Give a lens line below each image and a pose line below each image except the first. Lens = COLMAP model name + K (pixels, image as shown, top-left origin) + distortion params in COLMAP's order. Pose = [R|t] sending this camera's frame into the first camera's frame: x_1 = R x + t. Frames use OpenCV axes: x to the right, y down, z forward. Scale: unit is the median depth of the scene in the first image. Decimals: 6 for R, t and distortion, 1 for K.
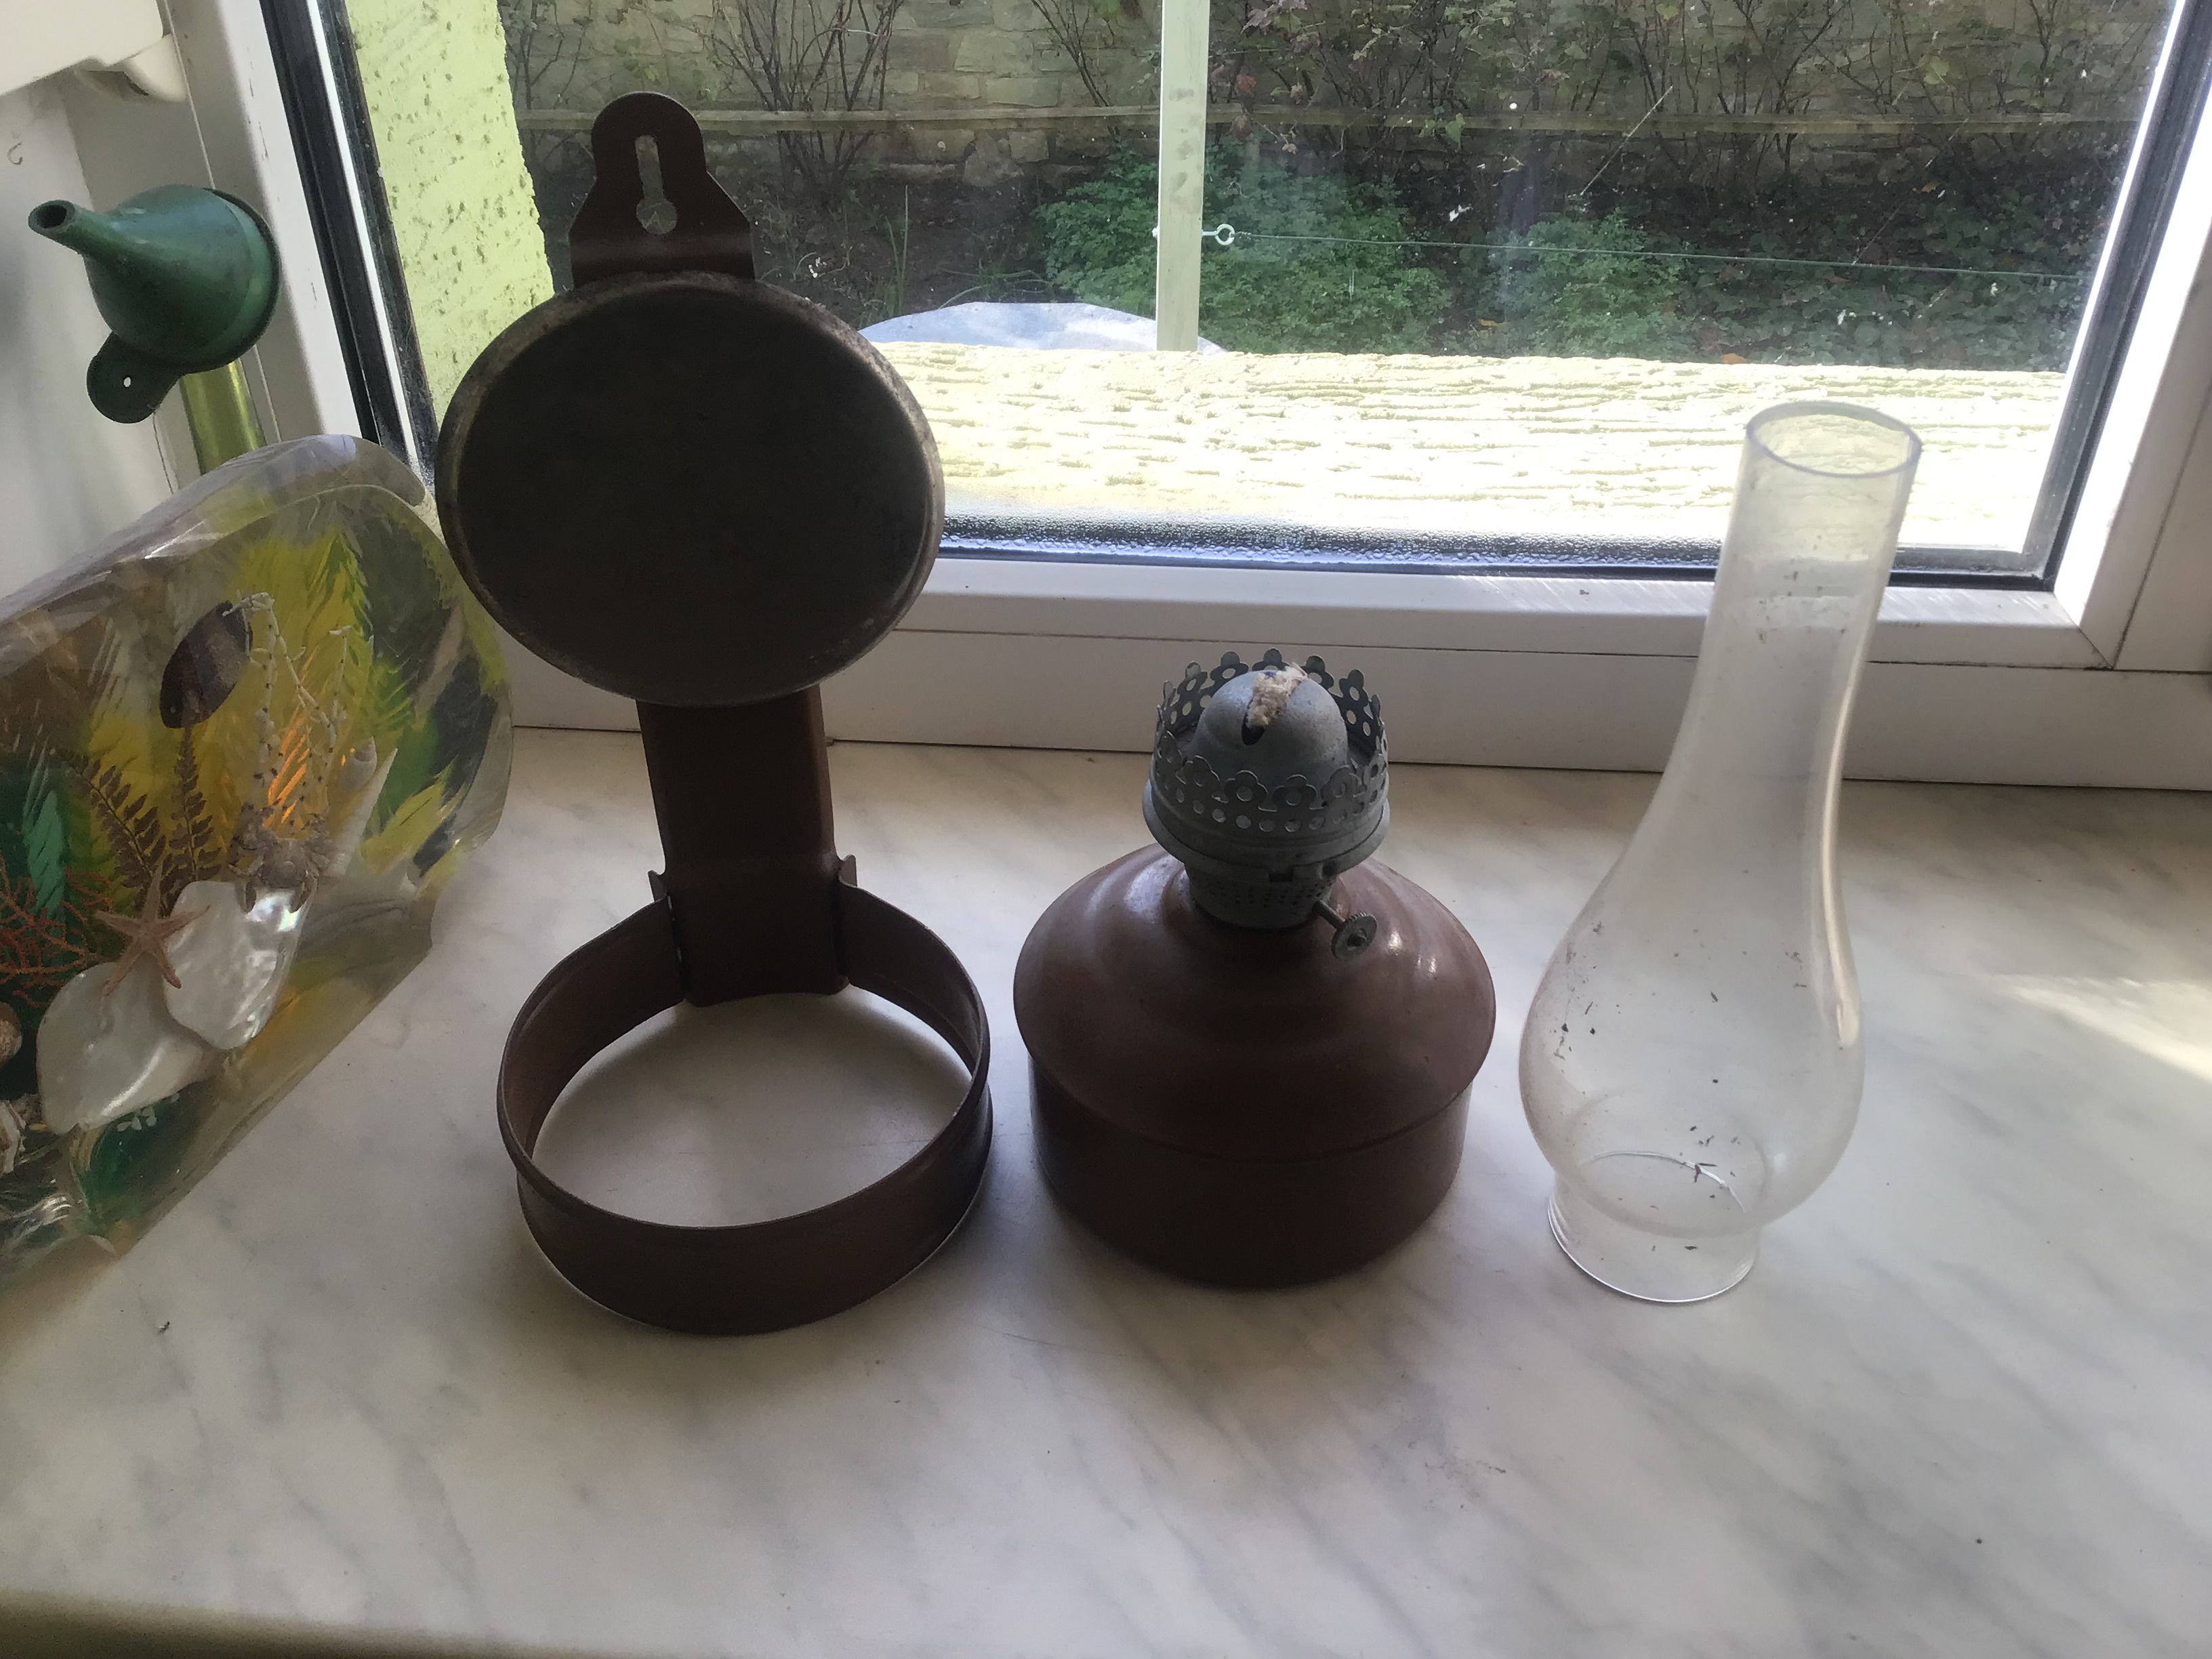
lens RADIAL K [[1992.1, 0, 1101.9], [0, 1992.1, 789.4], [0, 0, 1]] dist [0.159863, -0.348229]
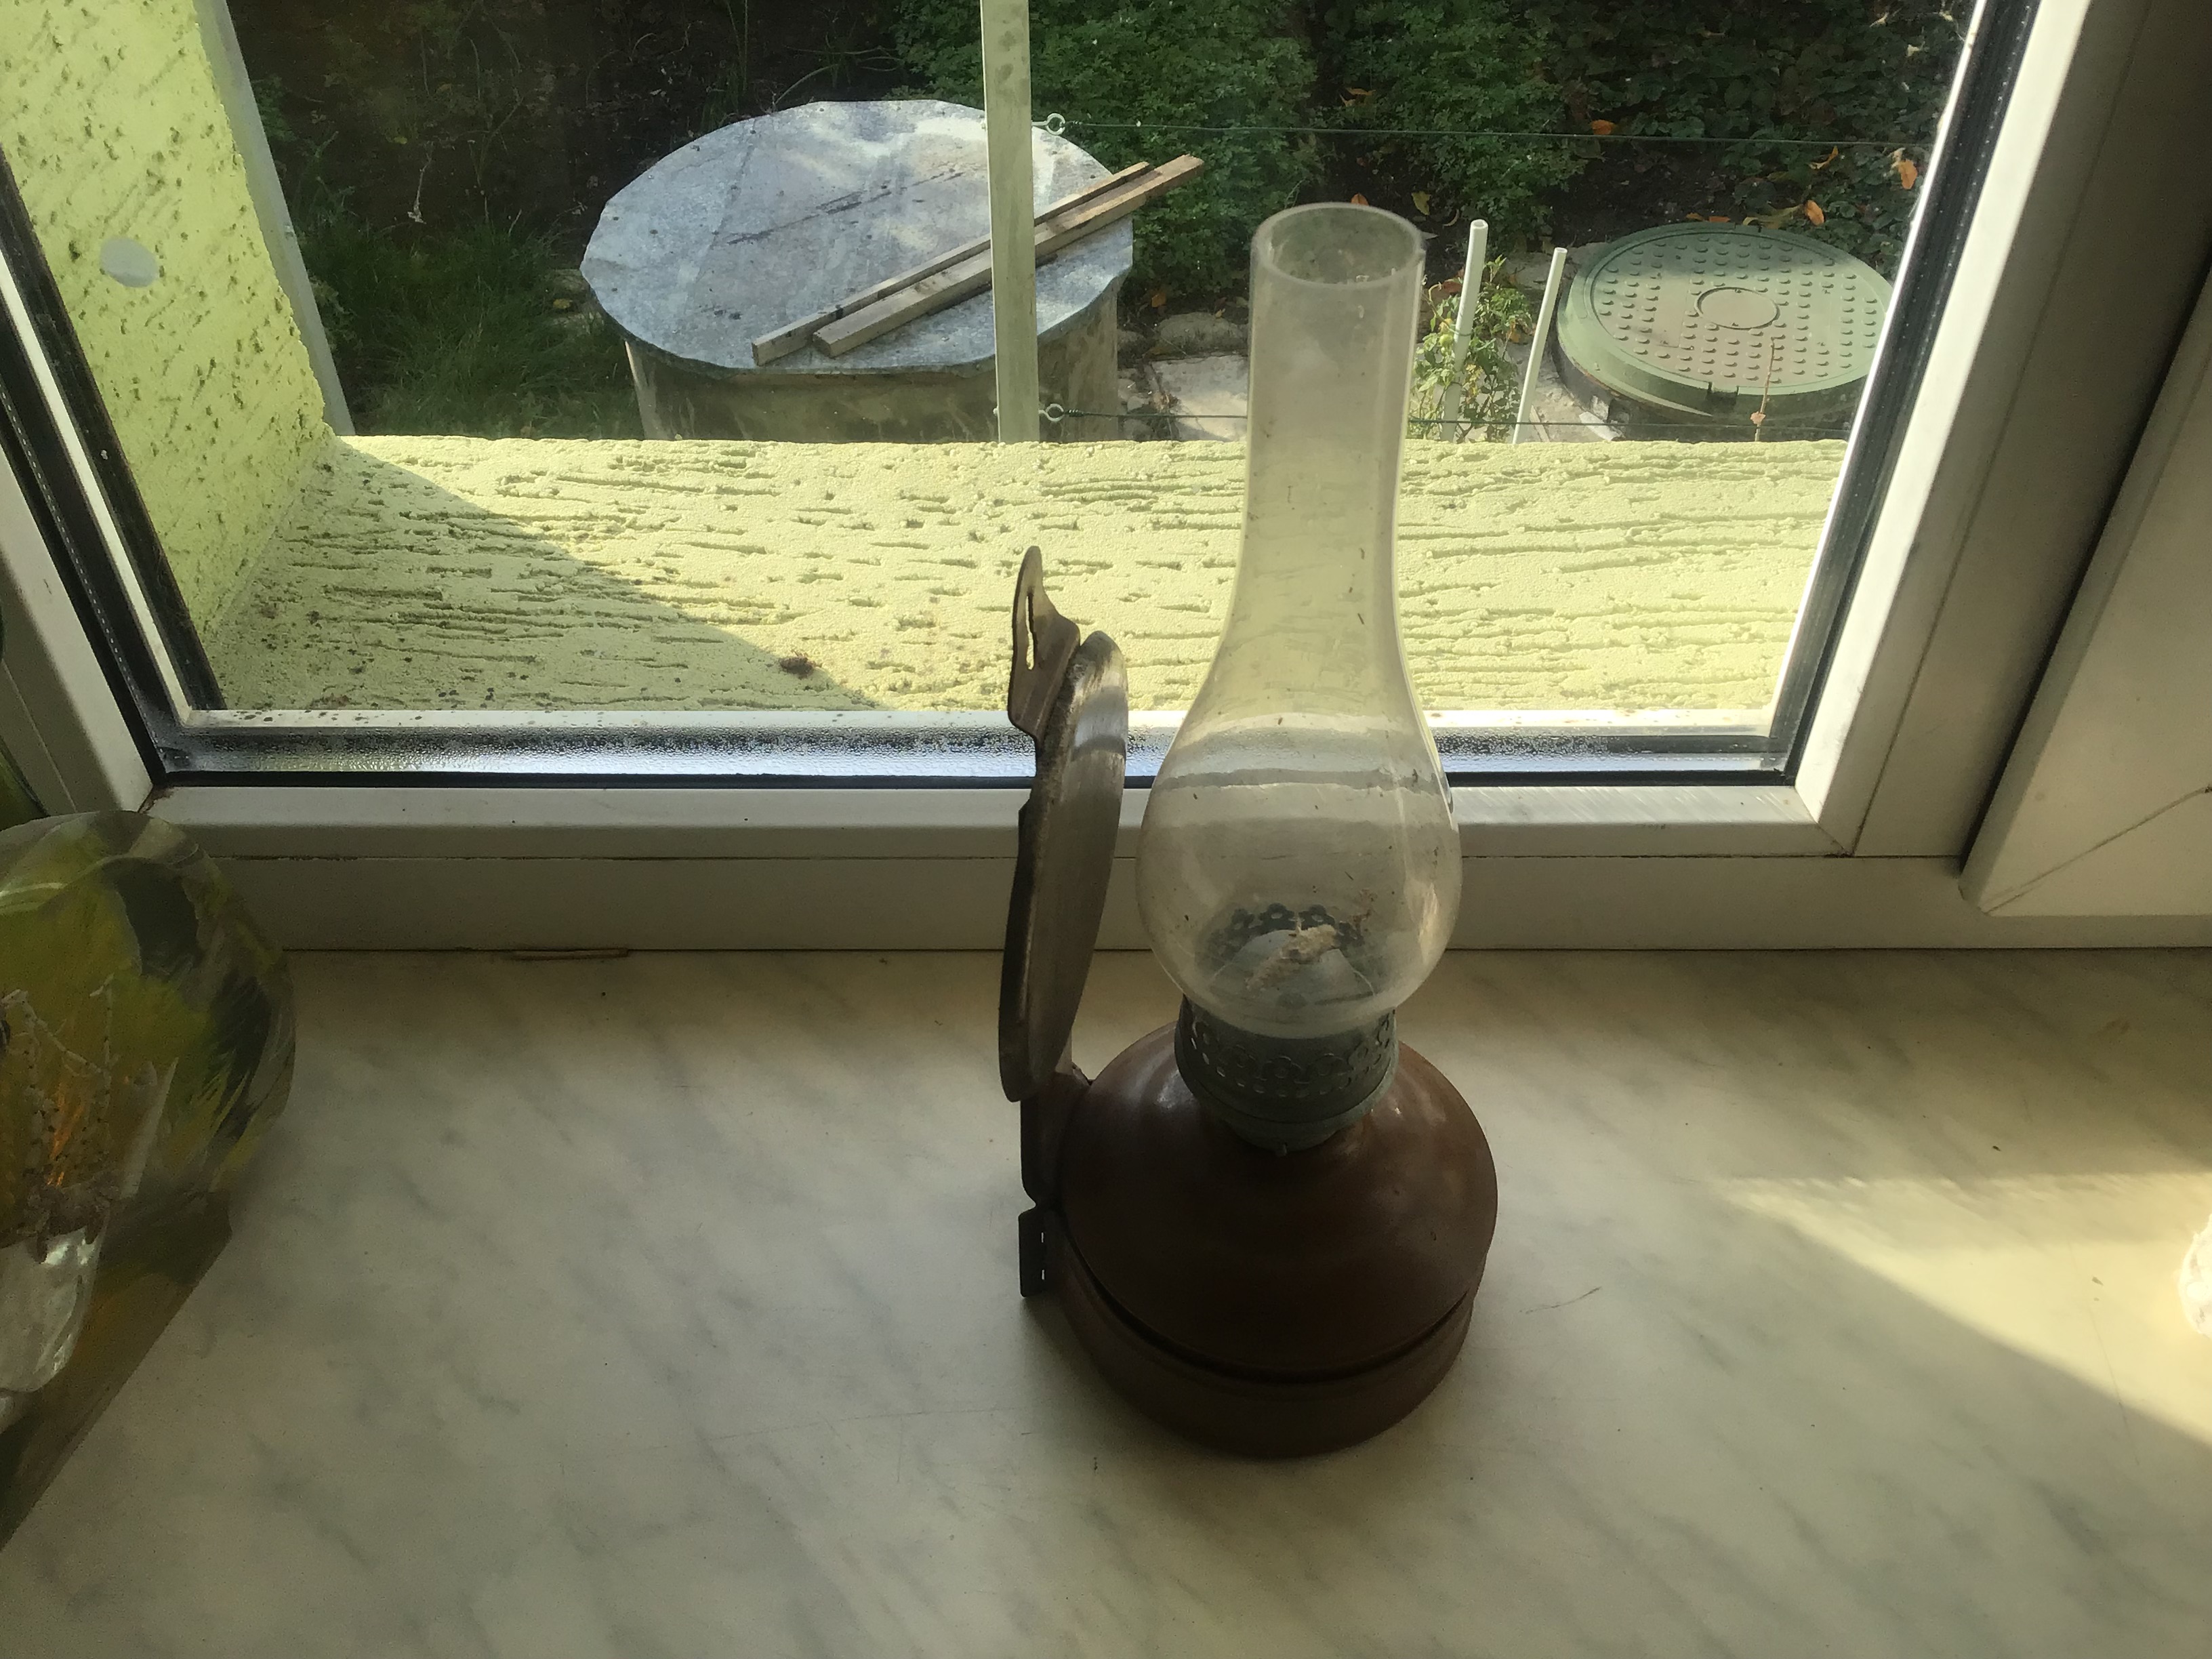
lens RADIAL K [[1995.1, 0, 1097.3], [0, 1995.1, 781.3], [0, 0, 1]] dist [0.151249, -0.308041]
pose [[0.997924, -0.048851, 0.041979, 0.054044], [0.042889, 0.990220, 0.132757, -0.196406], [-0.048054, -0.130681, 0.990259, -0.006390]]
